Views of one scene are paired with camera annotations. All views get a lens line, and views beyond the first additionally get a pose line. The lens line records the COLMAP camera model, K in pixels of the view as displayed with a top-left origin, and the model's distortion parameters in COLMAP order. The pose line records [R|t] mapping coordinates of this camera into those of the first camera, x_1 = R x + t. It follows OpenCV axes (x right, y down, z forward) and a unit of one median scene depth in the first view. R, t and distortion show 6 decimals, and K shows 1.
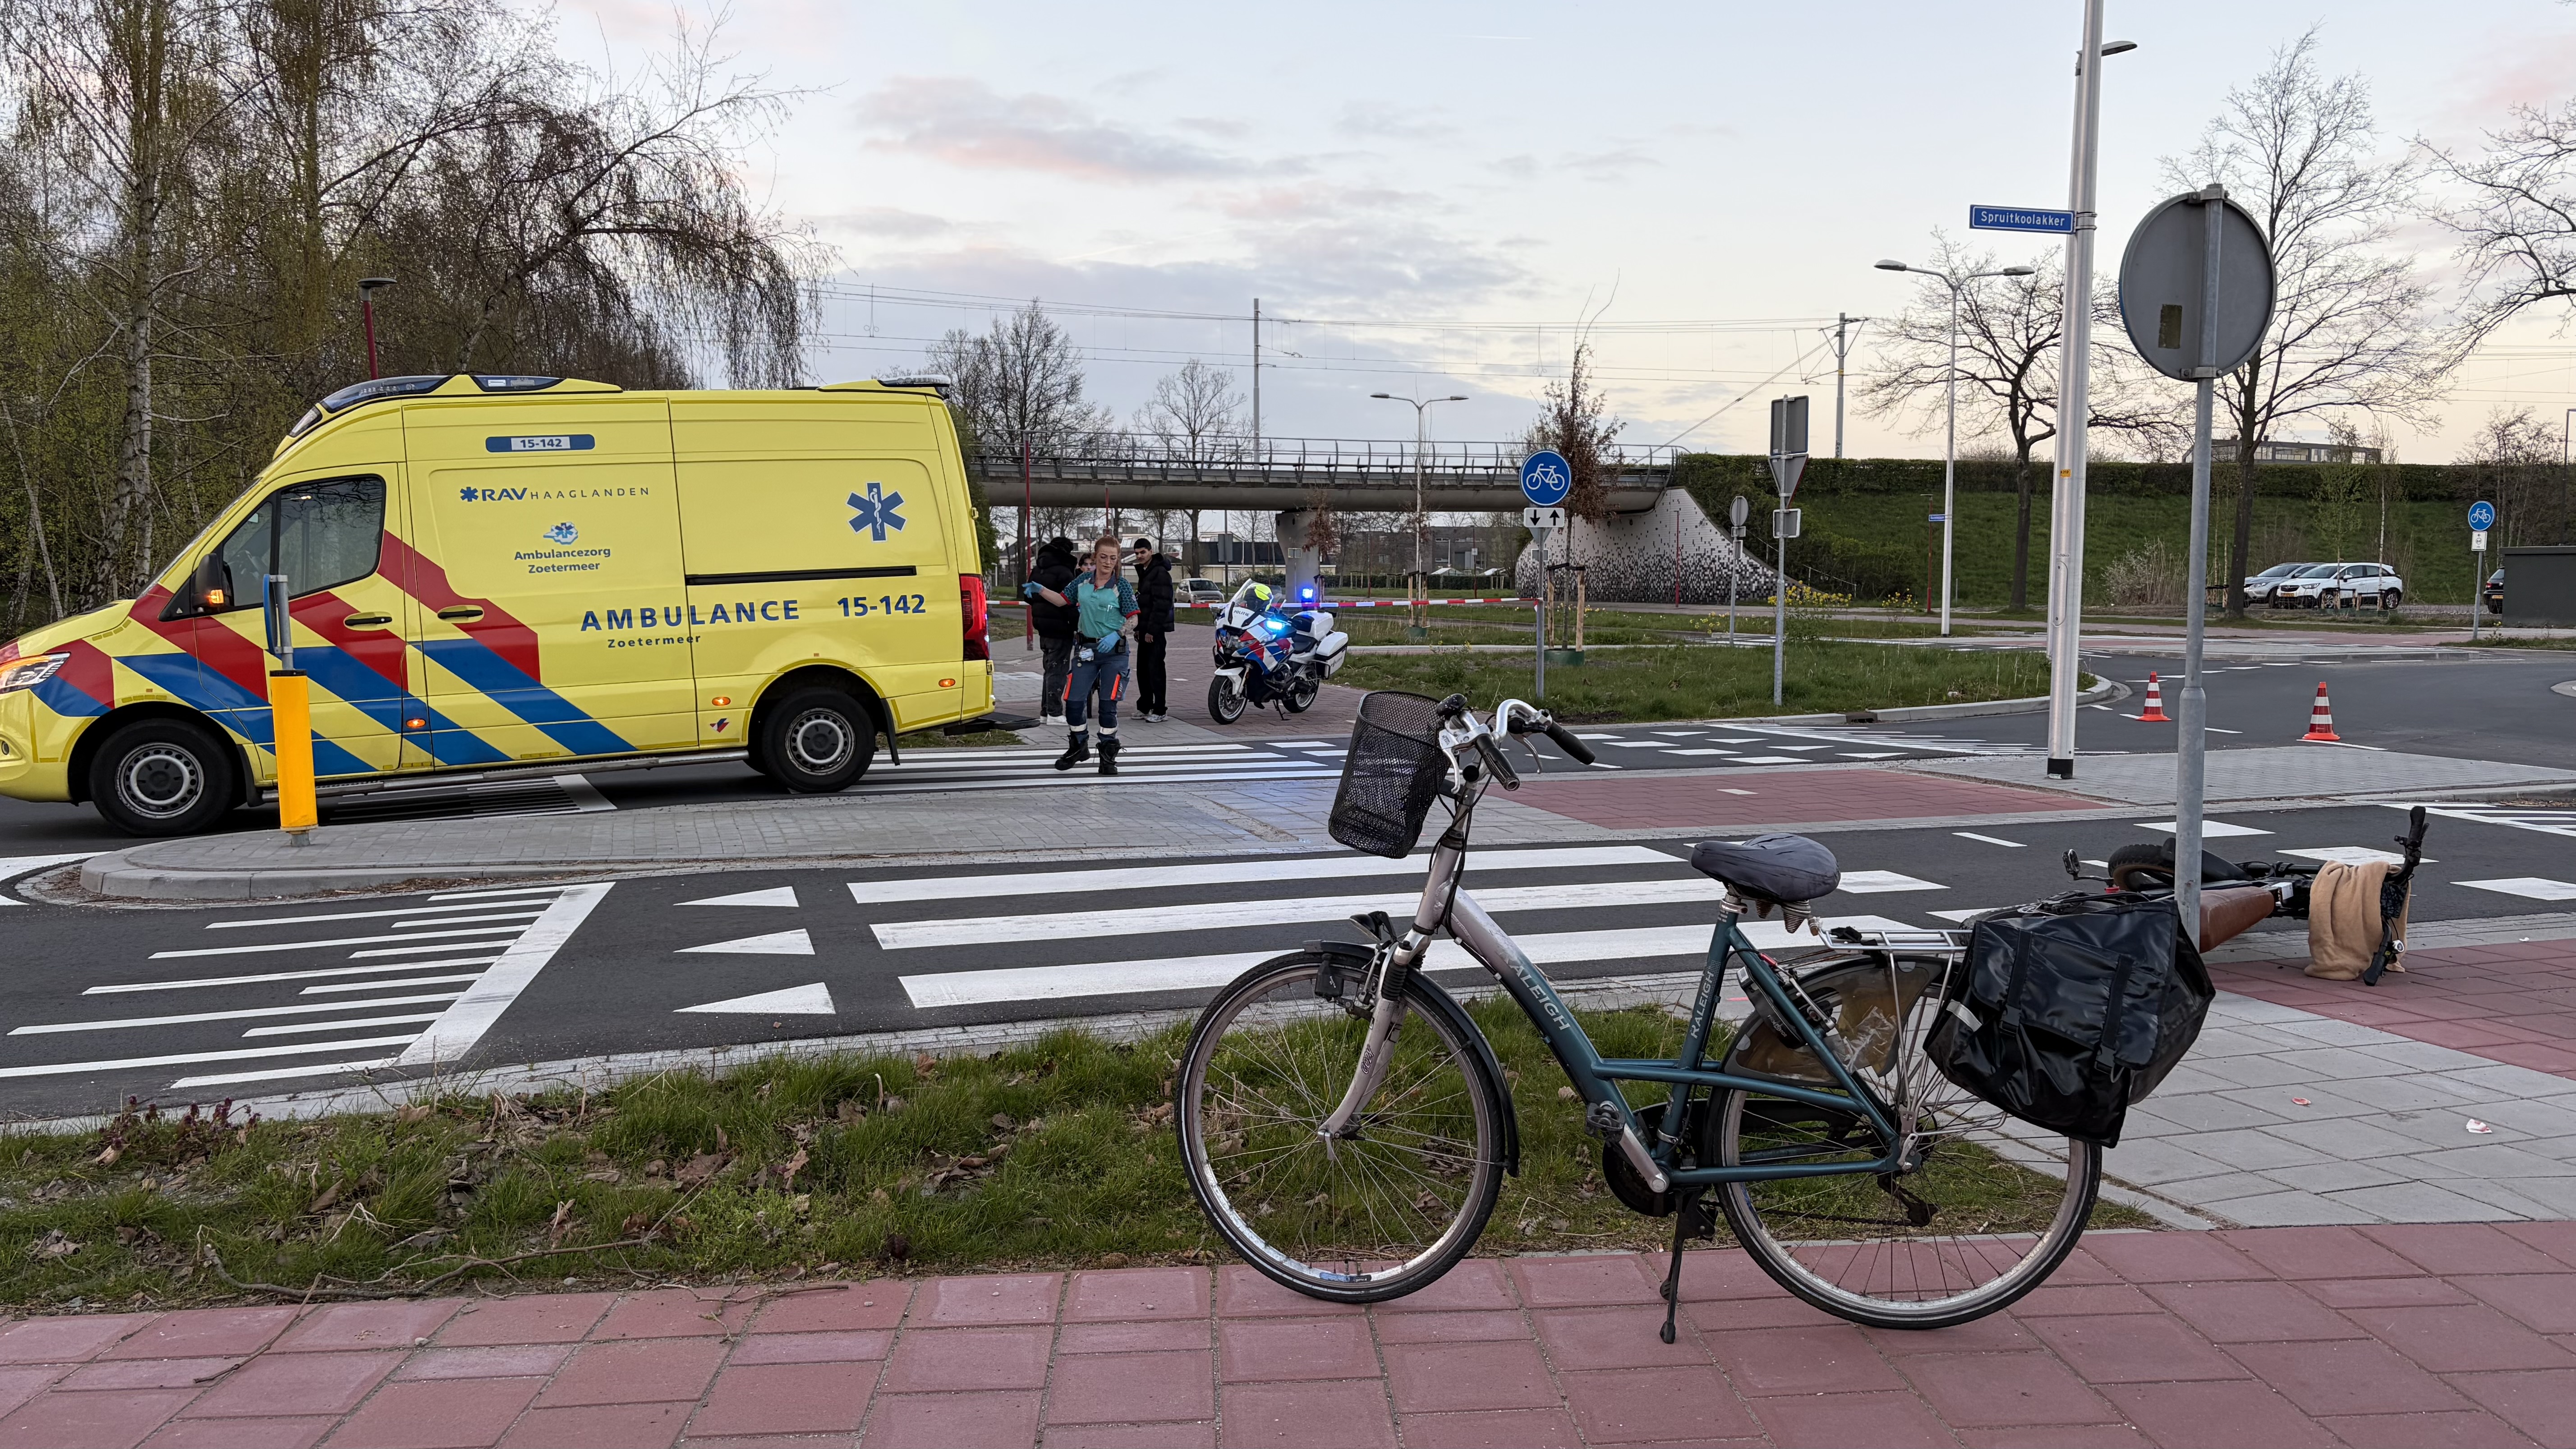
lens RADIAL K [[1902.2, 0, 1283.9], [0, 1902.2, 733.9], [0, 0, 1]] dist [0.007950, -0.004714]
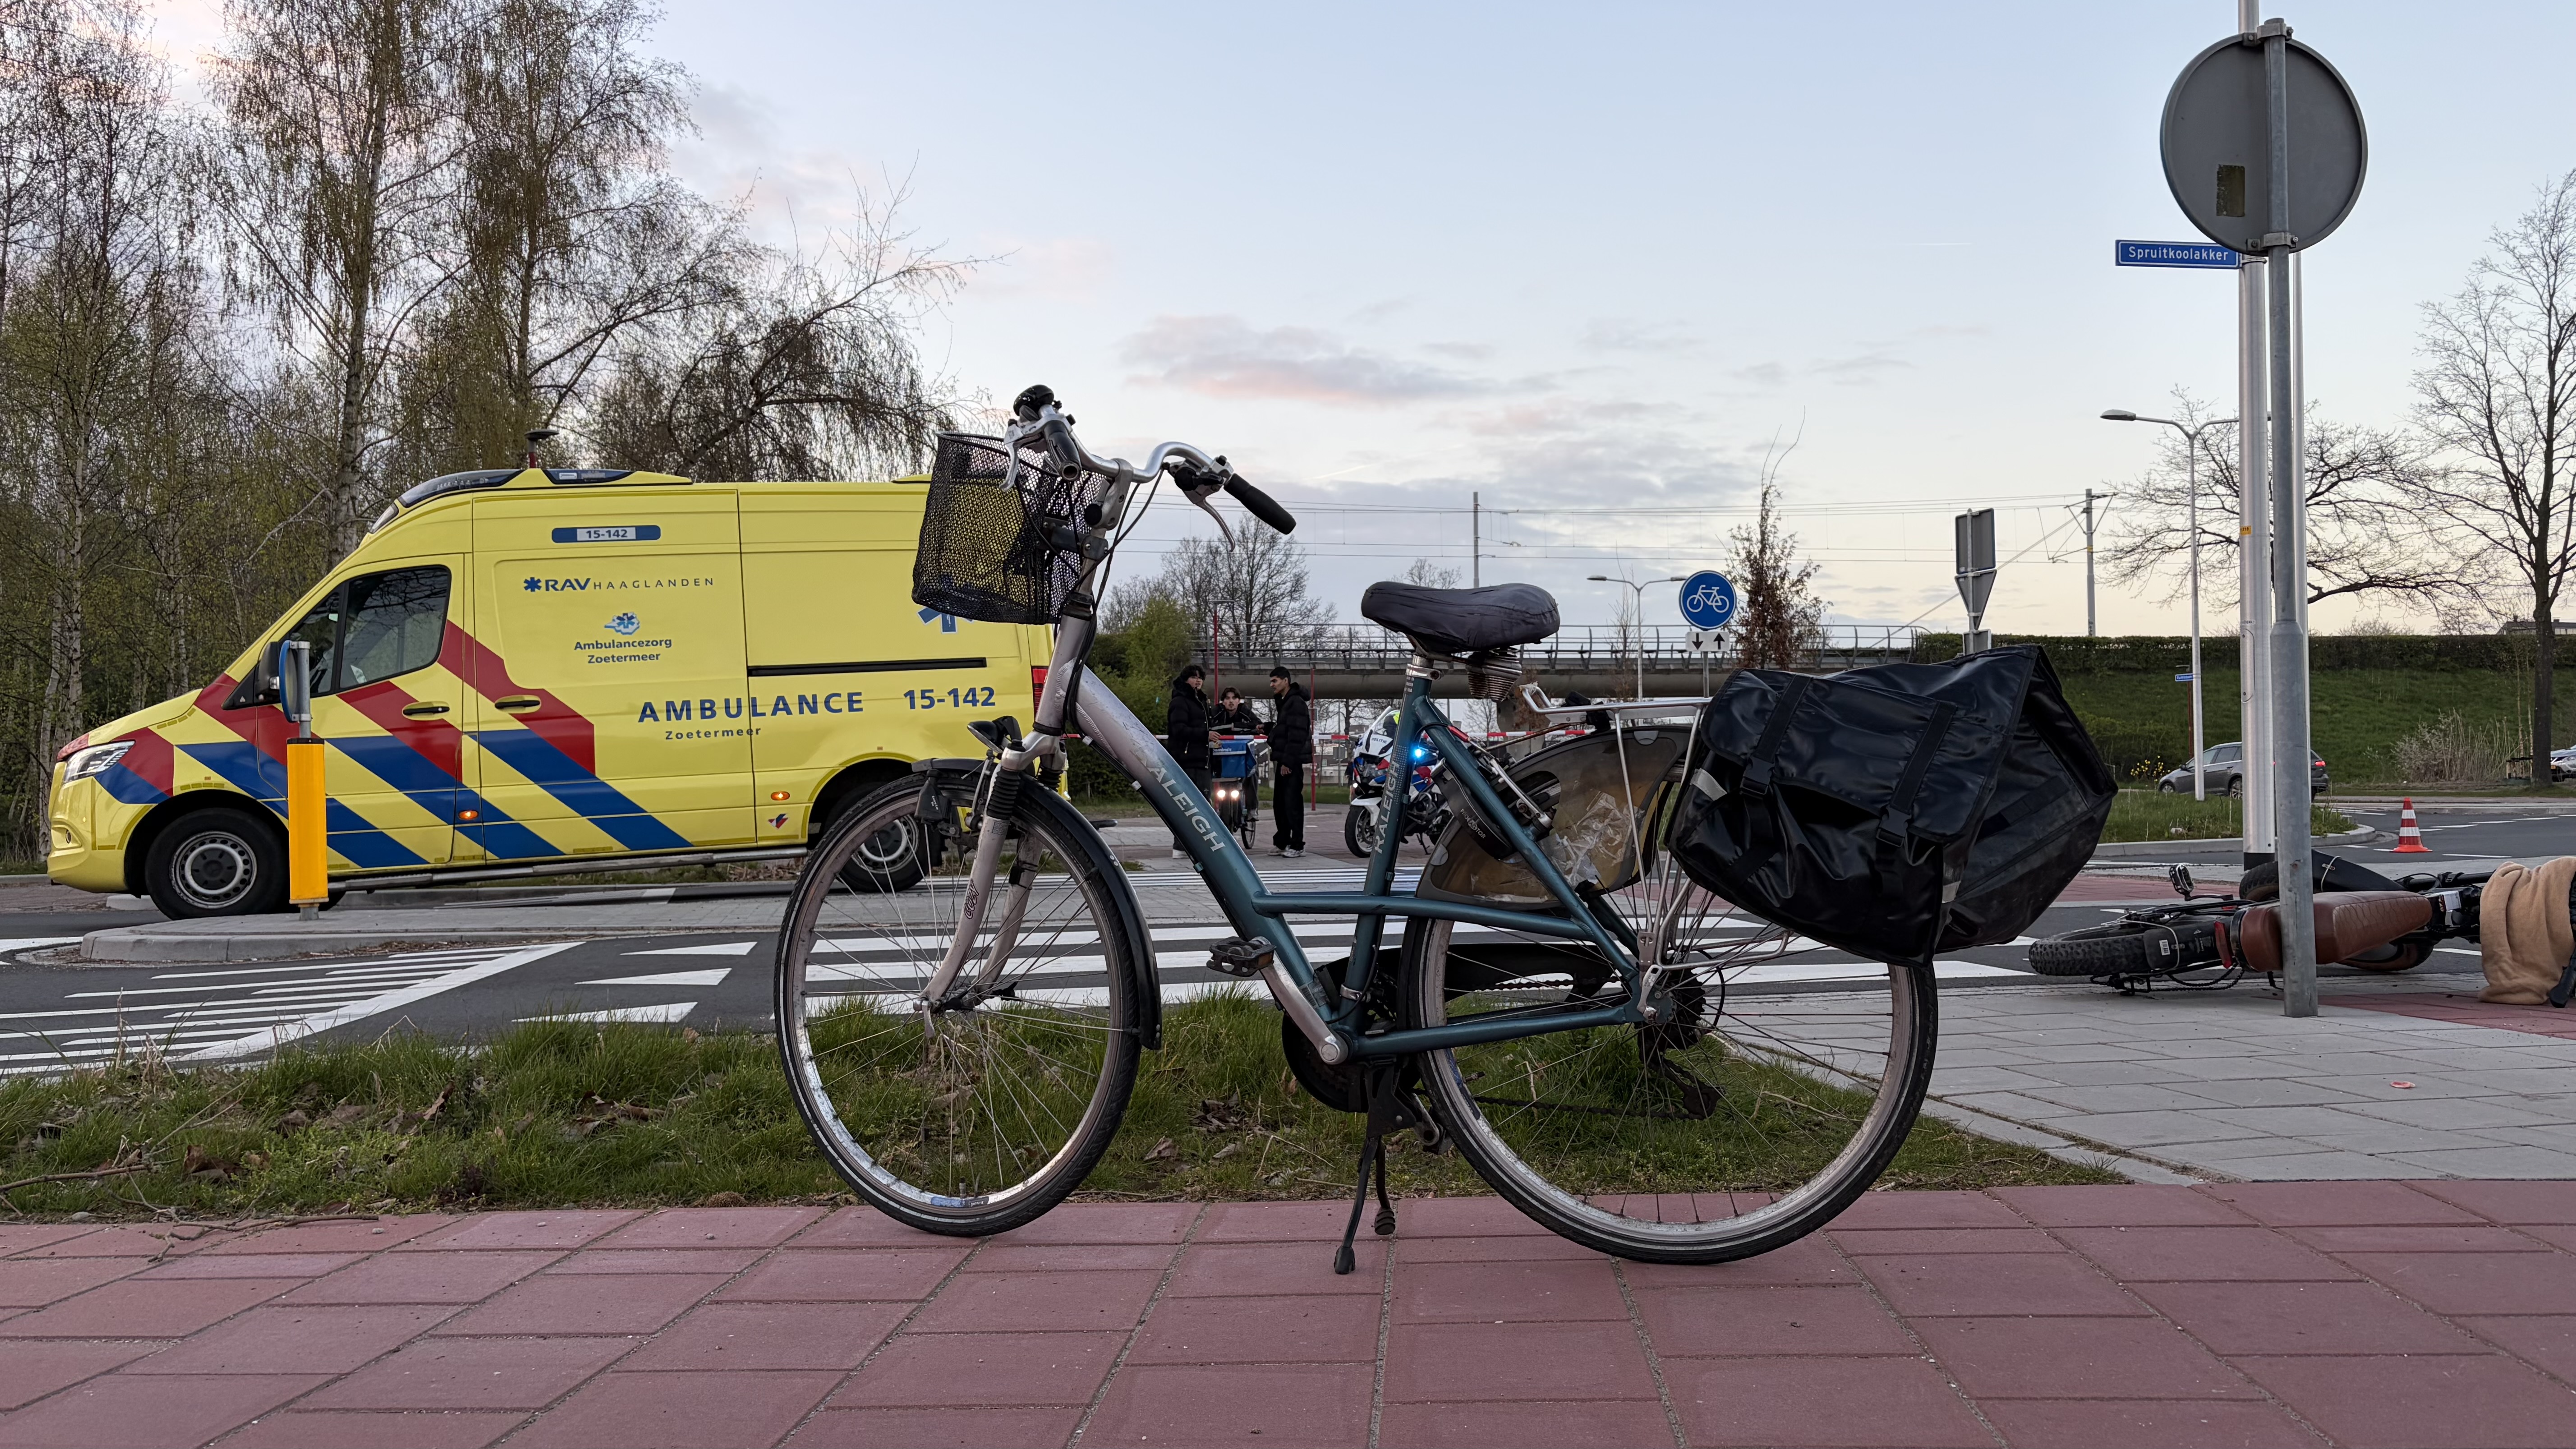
lens RADIAL K [[1902.2, 0, 1299.5], [0, 1902.2, 733.1], [0, 0, 1]] dist [0.007950, -0.004714]
pose [[0.992144, -0.015140, -0.124178, 0.085663], [0.001069, 0.993639, -0.112608, 0.060517], [0.125093, 0.111590, 0.985850, 0.081156]]
